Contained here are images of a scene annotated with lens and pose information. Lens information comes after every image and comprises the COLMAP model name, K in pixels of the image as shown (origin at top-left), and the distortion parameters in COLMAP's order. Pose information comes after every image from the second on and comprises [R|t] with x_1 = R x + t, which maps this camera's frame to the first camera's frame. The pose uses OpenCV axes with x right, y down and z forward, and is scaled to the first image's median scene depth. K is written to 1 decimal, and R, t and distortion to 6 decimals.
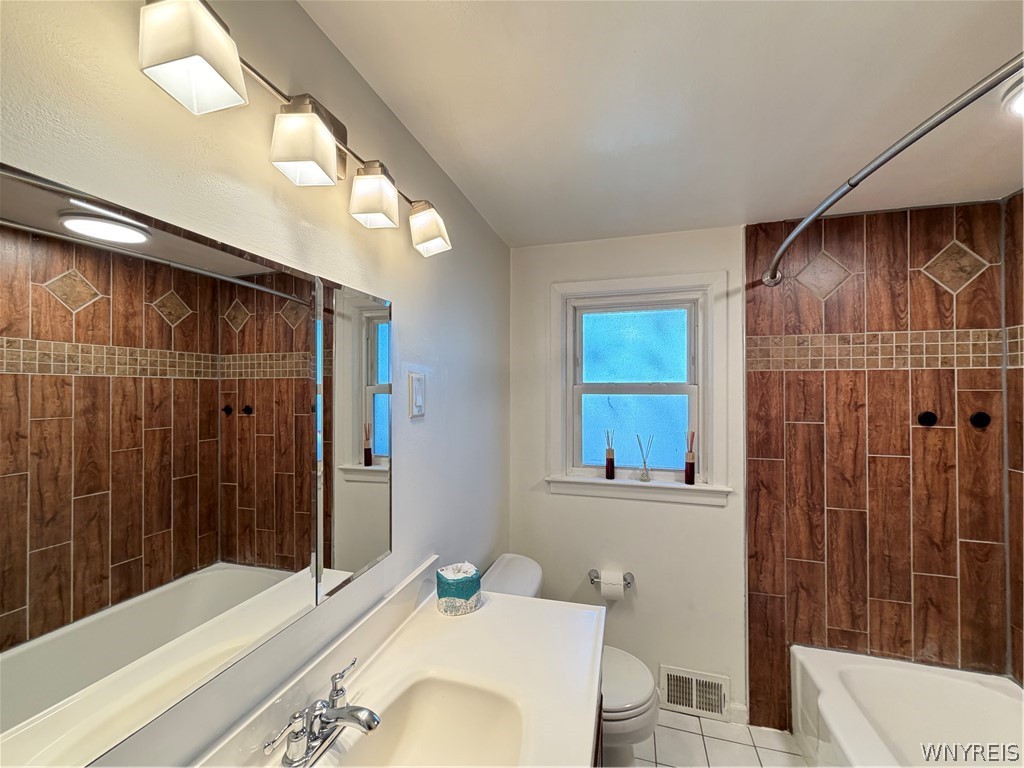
lens RADIAL K [[414.0, 0, 511.6], [0, 414.0, 385.7], [0, 0, 1]] dist [0.004191, 0.000178]
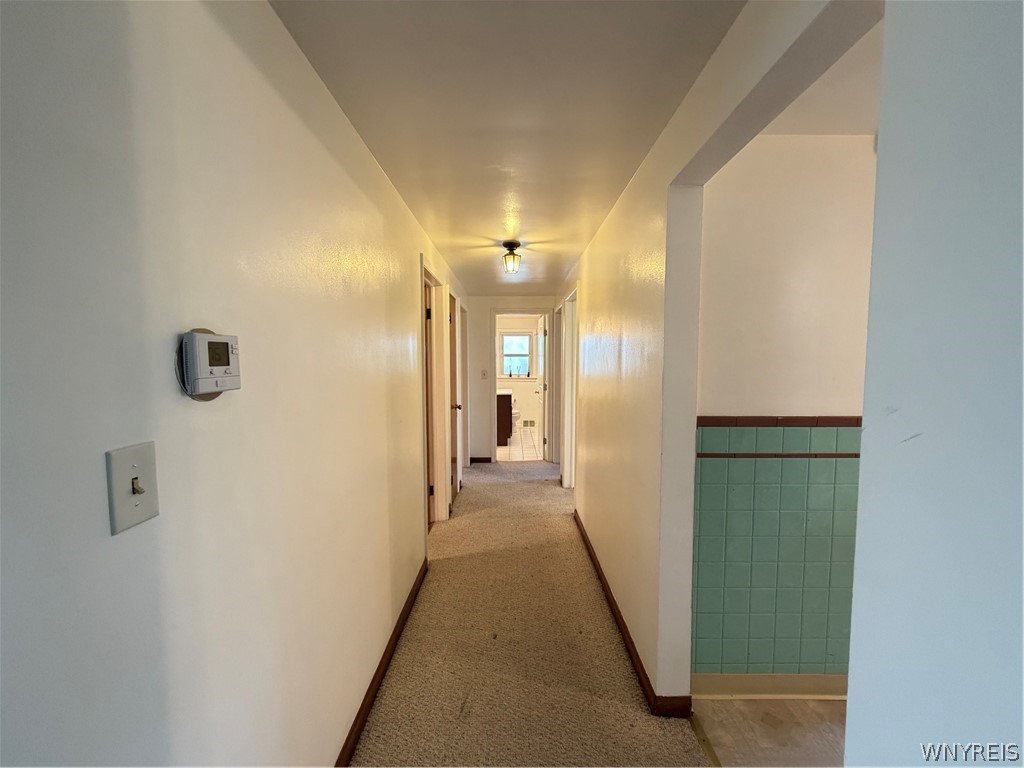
lens RADIAL K [[414.0, 0, 511.1], [0, 414.0, 383.1], [0, 0, 1]] dist [0.004191, 0.000178]
pose [[0.960847, -0.015303, 0.276655, -0.905541], [-0.006399, 0.996982, 0.077370, -0.038325], [-0.277004, -0.076111, 0.957850, -2.970162]]
